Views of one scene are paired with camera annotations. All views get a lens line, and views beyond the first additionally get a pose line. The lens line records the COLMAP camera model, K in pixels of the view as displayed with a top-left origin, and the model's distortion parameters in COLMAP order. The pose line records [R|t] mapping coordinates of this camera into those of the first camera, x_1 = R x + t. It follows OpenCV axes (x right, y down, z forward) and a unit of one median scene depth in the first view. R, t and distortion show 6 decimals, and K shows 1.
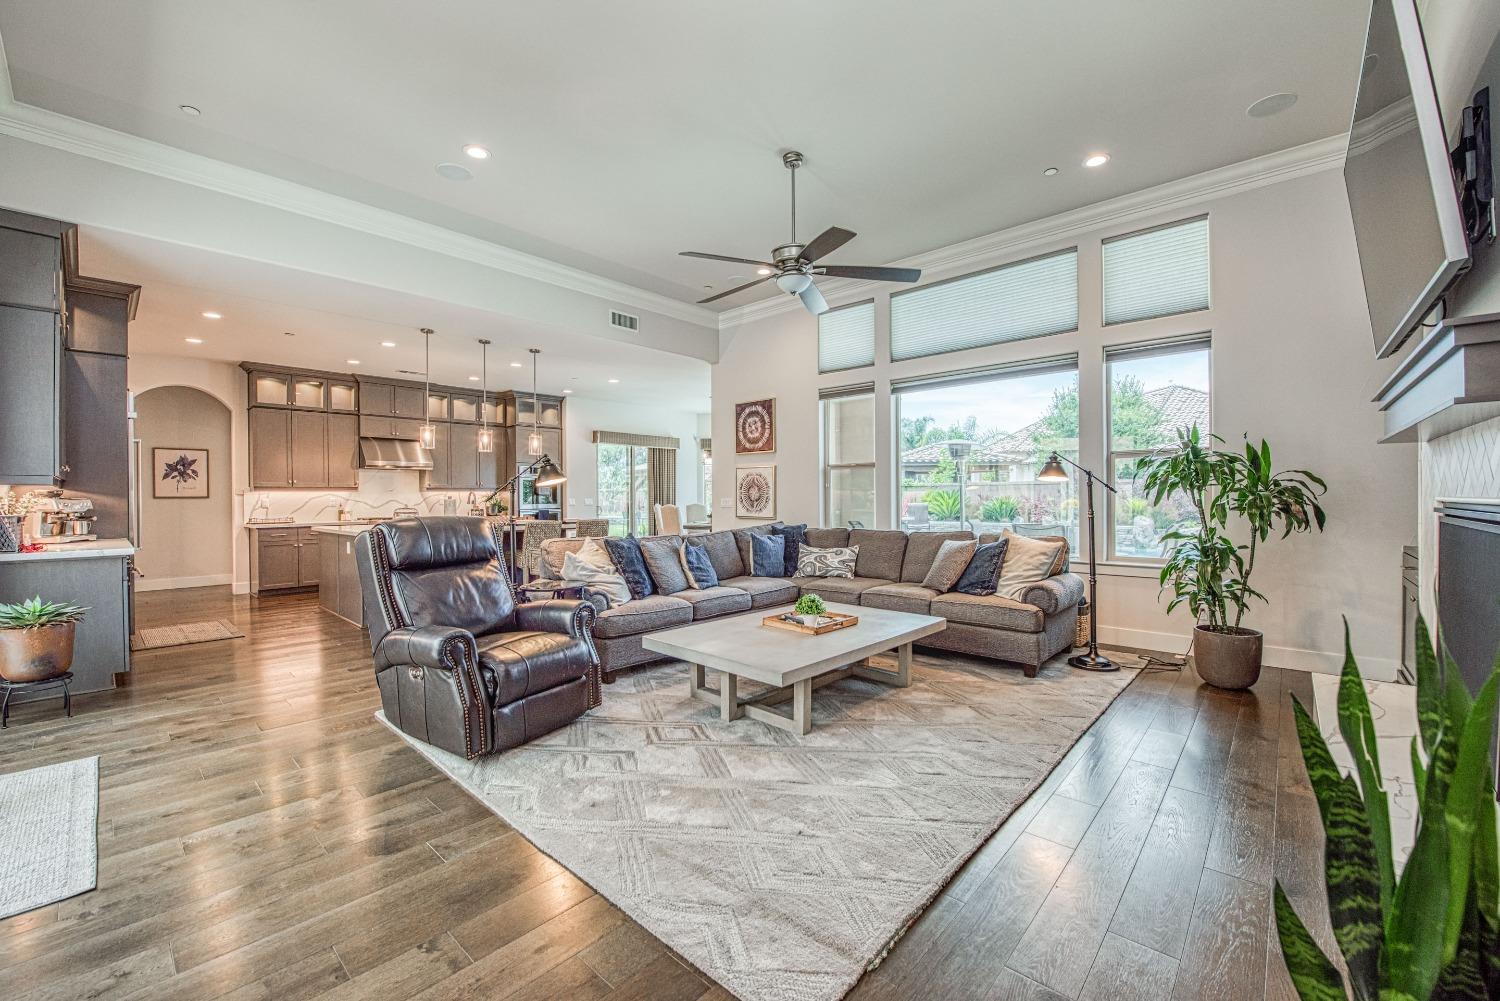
lens RADIAL K [[589.6, 0, 716.1], [0, 589.6, 497.9], [0, 0, 1]] dist [-0.010841, -0.000183]
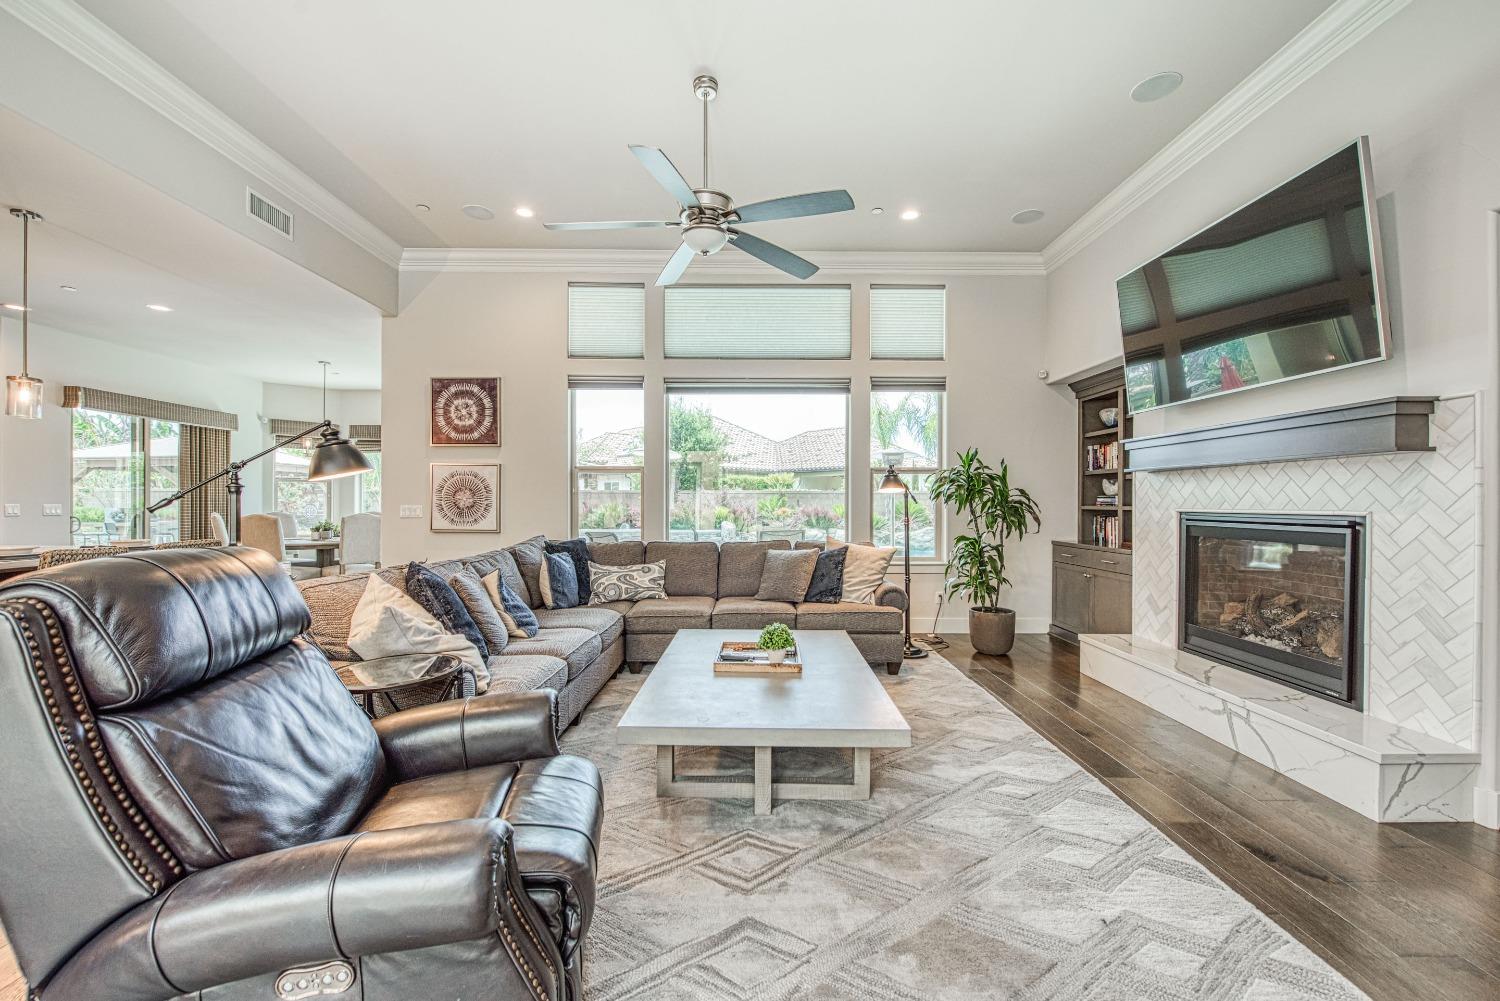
lens RADIAL K [[596.0, 0, 743.4], [0, 596.0, 504.9], [0, 0, 1]] dist [-0.000339, -0.000297]
pose [[0.723523, 0.005981, 0.690274, -0.301857], [-0.005882, 0.999980, -0.002499, -0.000320], [-0.690275, -0.002252, 0.723544, 0.287979]]
